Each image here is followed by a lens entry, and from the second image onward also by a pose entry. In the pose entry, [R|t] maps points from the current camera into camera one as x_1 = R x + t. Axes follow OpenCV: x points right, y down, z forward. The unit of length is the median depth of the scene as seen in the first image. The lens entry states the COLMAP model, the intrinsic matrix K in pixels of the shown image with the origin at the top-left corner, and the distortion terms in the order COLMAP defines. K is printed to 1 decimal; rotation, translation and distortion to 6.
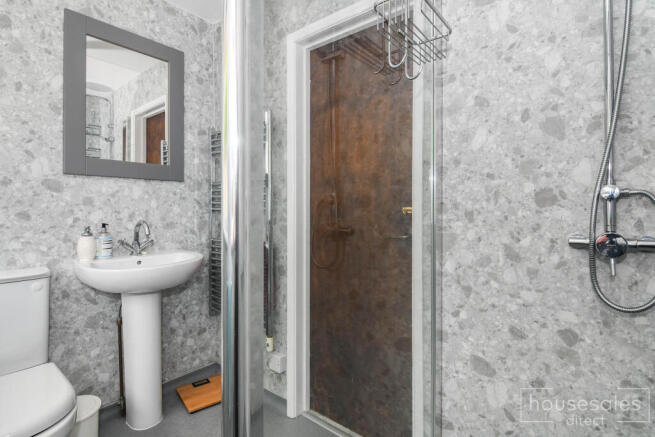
lens RADIAL K [[324.8, 0, 327.3], [0, 324.8, 213.9], [0, 0, 1]] dist [-0.001774, -0.000179]
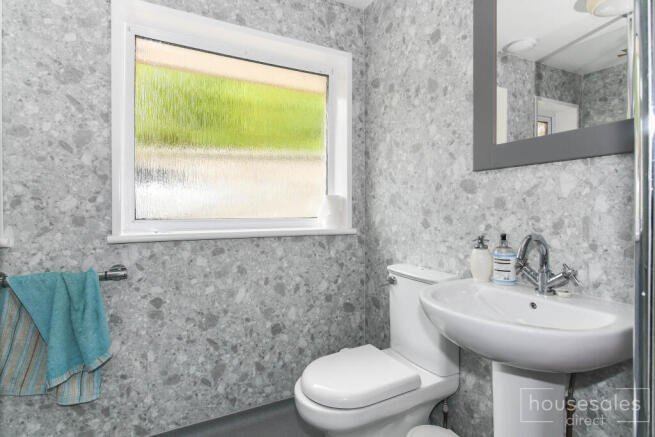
lens RADIAL K [[324.8, 0, 327.1], [0, 324.8, 212.7], [0, 0, 1]] dist [-0.001774, -0.000179]
pose [[-0.387387, 0.012017, -0.921839, 0.113102], [-0.007295, 0.999844, 0.016099, -0.027000], [0.921888, 0.012961, -0.387239, 0.969463]]
